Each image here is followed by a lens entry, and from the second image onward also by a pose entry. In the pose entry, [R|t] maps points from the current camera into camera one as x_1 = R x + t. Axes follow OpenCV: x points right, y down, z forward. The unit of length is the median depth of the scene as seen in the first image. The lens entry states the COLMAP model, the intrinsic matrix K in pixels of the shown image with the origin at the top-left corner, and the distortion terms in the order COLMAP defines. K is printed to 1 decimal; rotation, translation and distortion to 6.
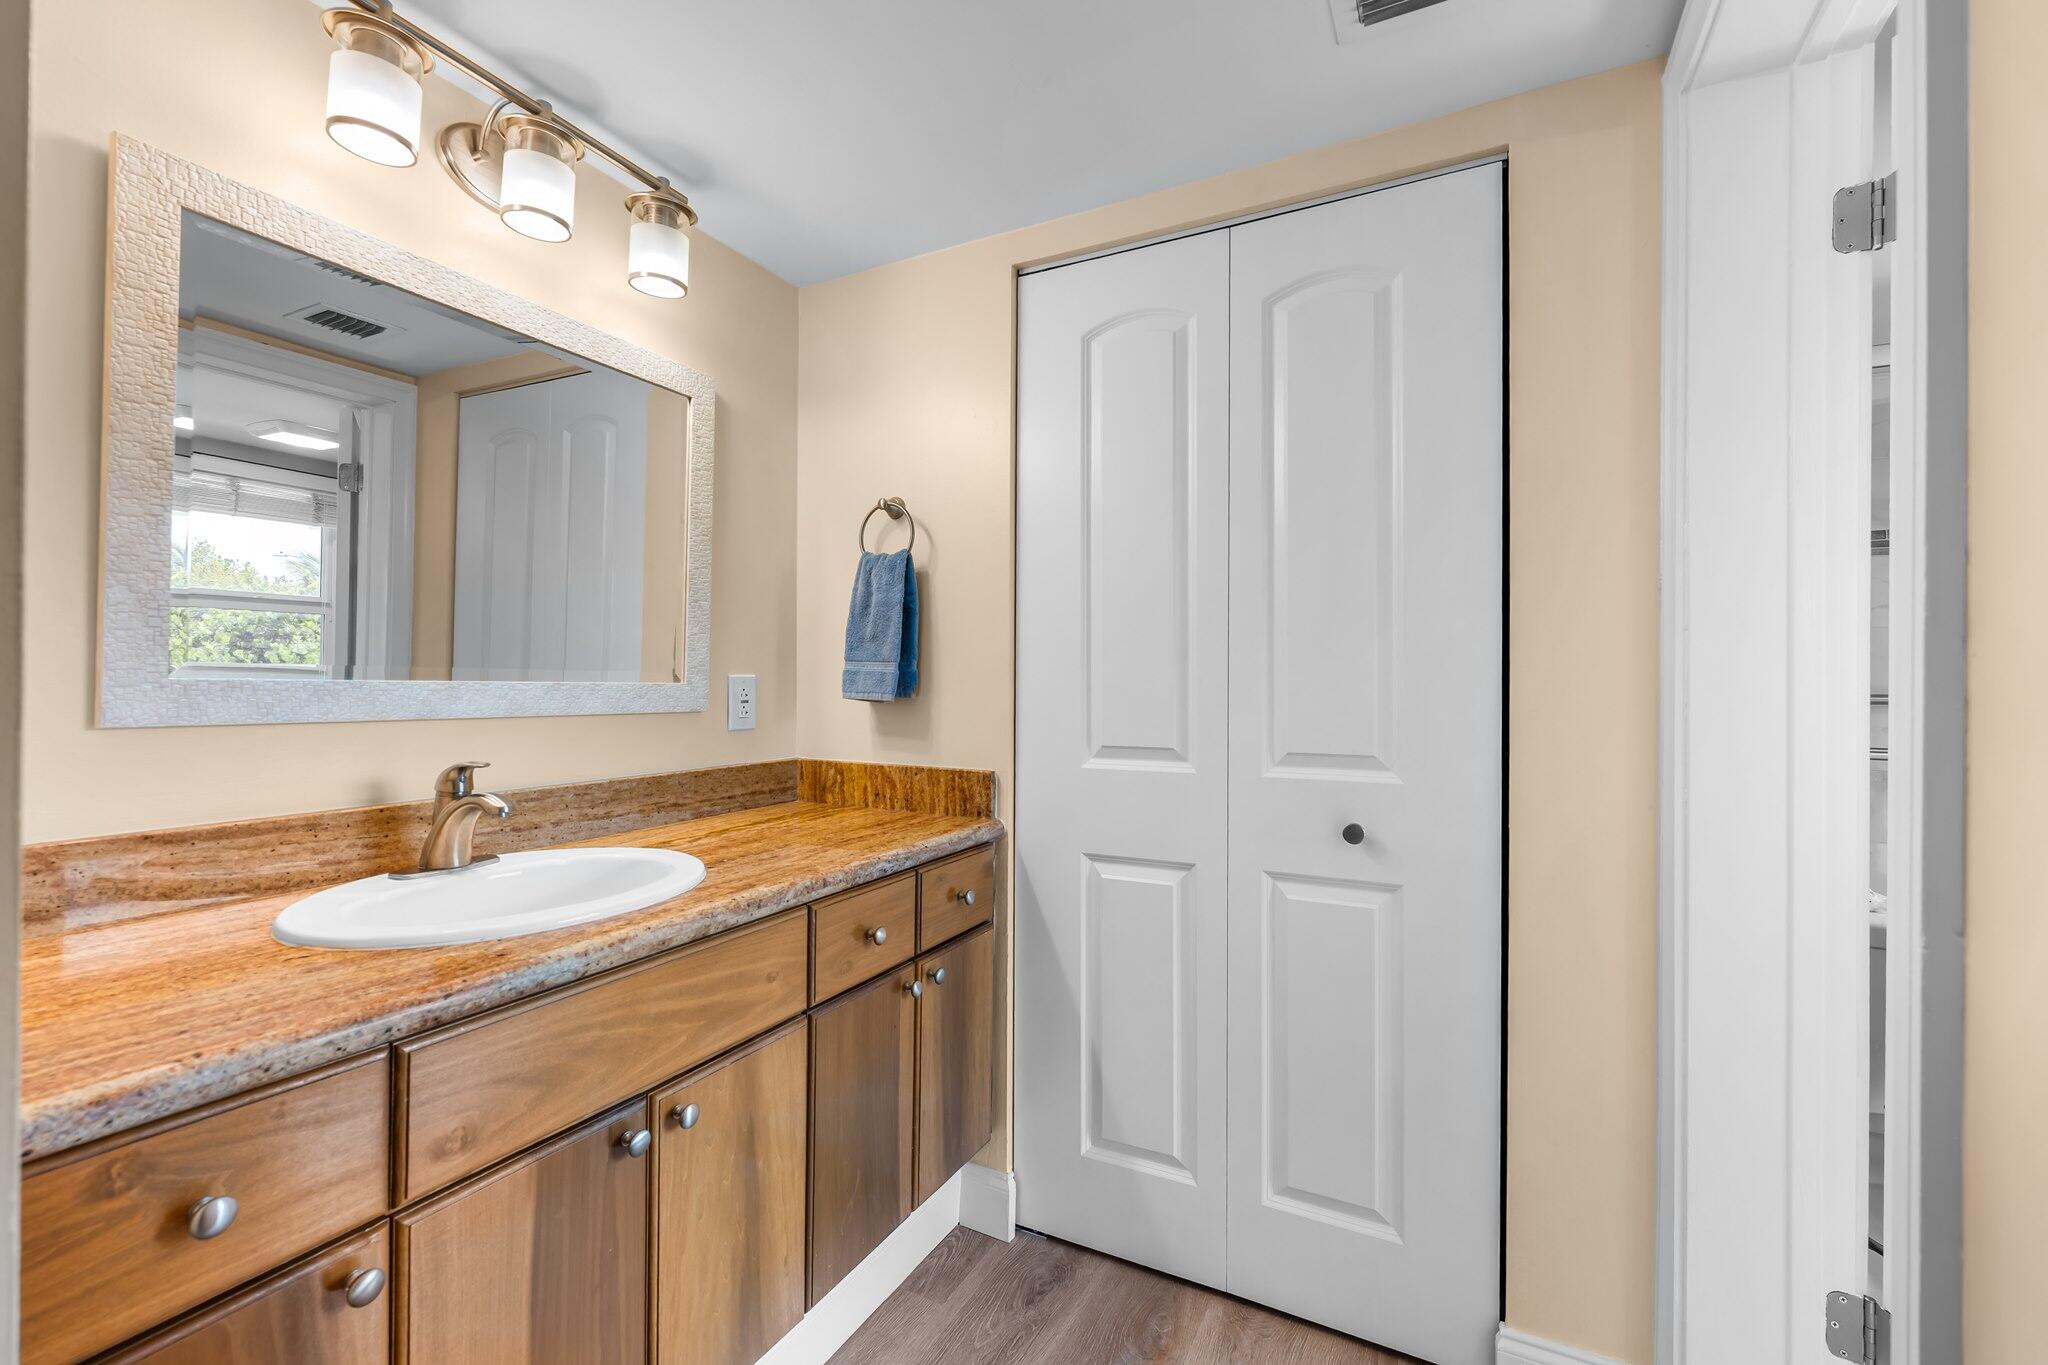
lens RADIAL K [[847.4, 0, 1025.9], [0, 847.4, 678.9], [0, 0, 1]] dist [-0.015819, -0.000321]
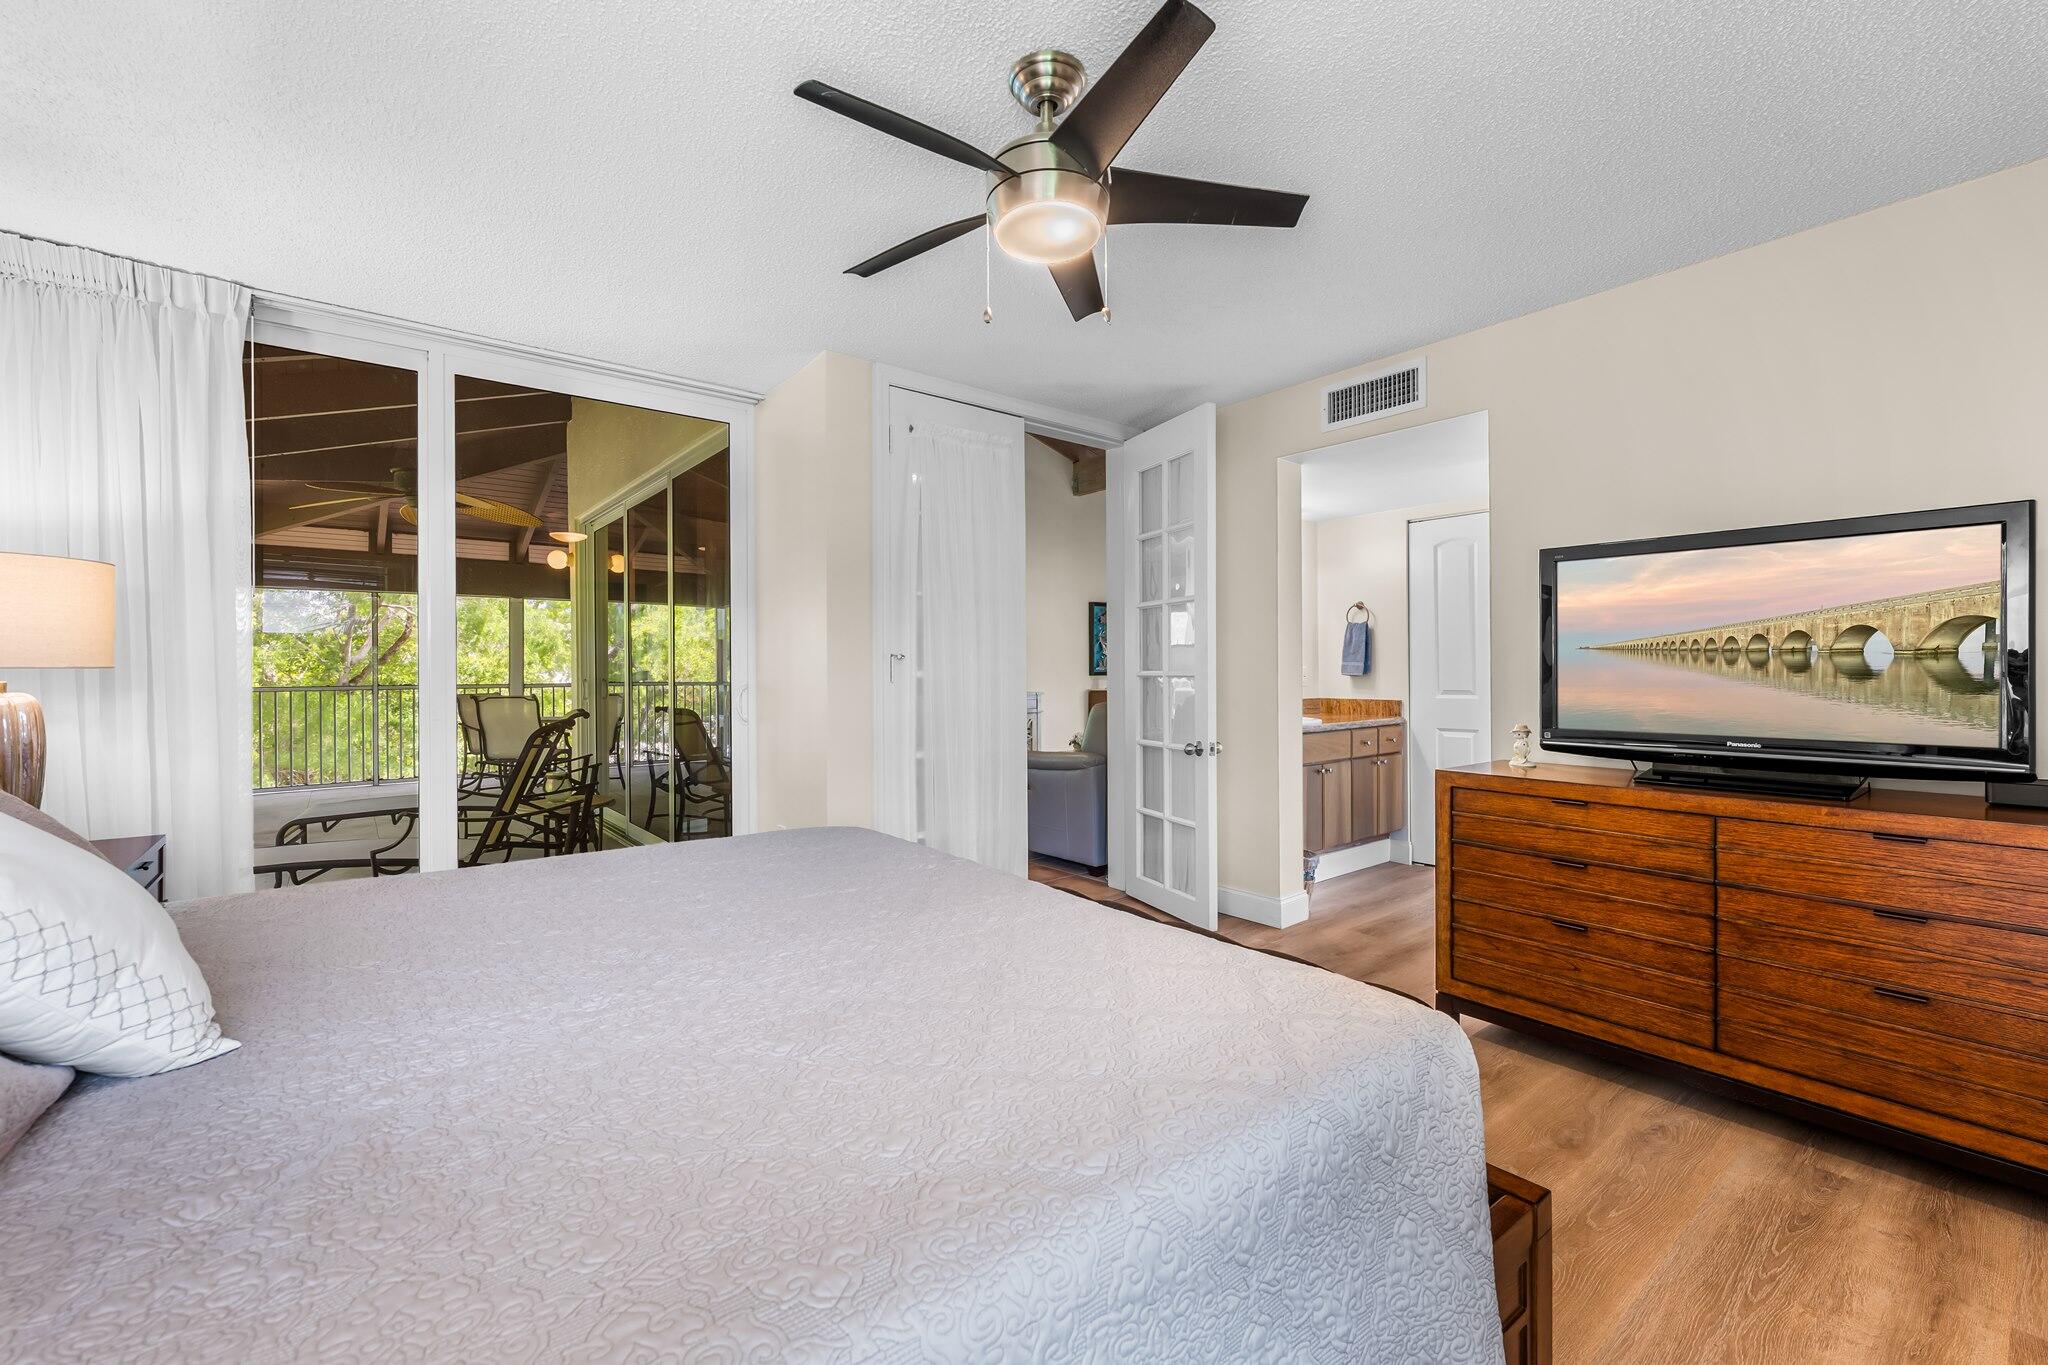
lens RADIAL K [[847.4, 0, 1021.0], [0, 847.4, 678.4], [0, 0, 1]] dist [-0.015819, -0.000321]
pose [[0.914541, -0.010246, -0.404363, -0.056659], [0.013677, 0.999891, 0.005597, 0.004509], [0.404261, -0.010649, 0.914582, -2.027463]]
